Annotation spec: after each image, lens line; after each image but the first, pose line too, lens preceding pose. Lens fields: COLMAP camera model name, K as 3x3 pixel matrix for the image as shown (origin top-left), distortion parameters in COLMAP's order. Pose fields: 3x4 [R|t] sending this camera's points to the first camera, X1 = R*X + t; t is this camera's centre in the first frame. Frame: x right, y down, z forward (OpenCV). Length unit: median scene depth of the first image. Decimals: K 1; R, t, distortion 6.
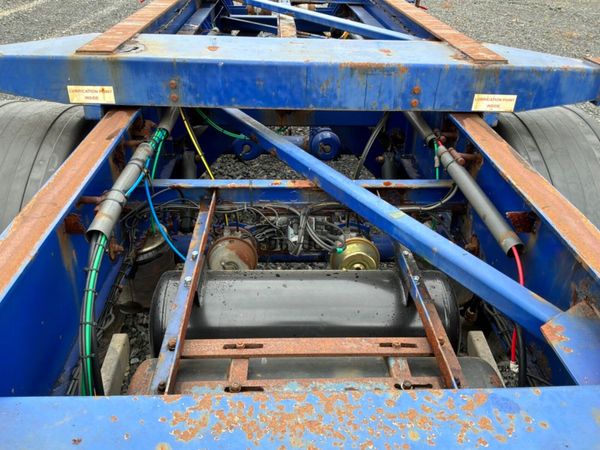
lens RADIAL K [[515.4, 0, 300.0], [0, 515.4, 225.0], [0, 0, 1]] dist [0.061396, -0.120428]
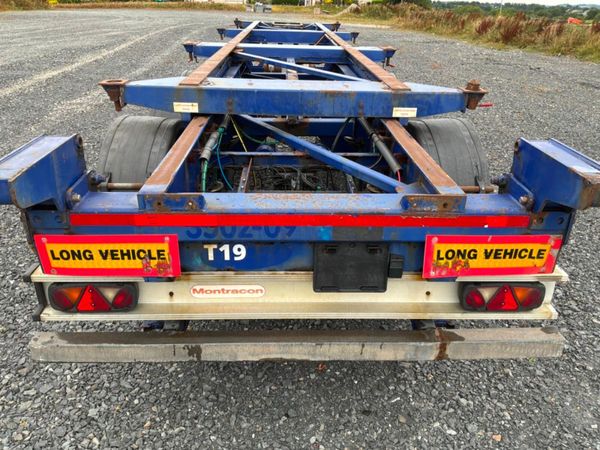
lens RADIAL K [[498.6, 0, 300.0], [0, 498.6, 225.0], [0, 0, 1]] dist [0.121901, -0.241072]
pose [[0.999894, 0.000438, -0.014581, 0.033654], [-0.001877, 0.995099, -0.098866, 0.339065], [0.014466, 0.098883, 0.994994, -0.734218]]
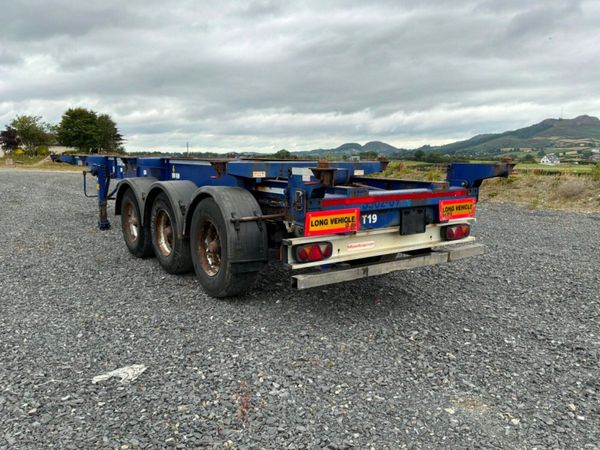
lens RADIAL K [[498.6, 0, 300.0], [0, 498.6, 225.0], [0, 0, 1]] dist [0.121901, -0.241072]
pose [[0.842029, -0.102155, 0.529672, -1.764773], [0.287568, 0.915754, -0.280536, 0.908042], [-0.456391, 0.388535, 0.800467, -1.346658]]
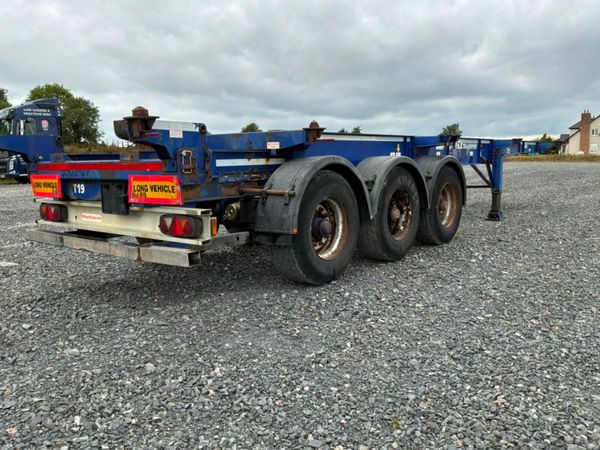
lens RADIAL K [[498.6, 0, 300.0], [0, 498.6, 225.0], [0, 0, 1]] dist [0.121901, -0.241072]
pose [[0.750711, 0.047349, -0.658931, 2.172400], [-0.296998, 0.915138, -0.272606, 0.778557], [0.590106, 0.400349, 0.701068, -0.513835]]
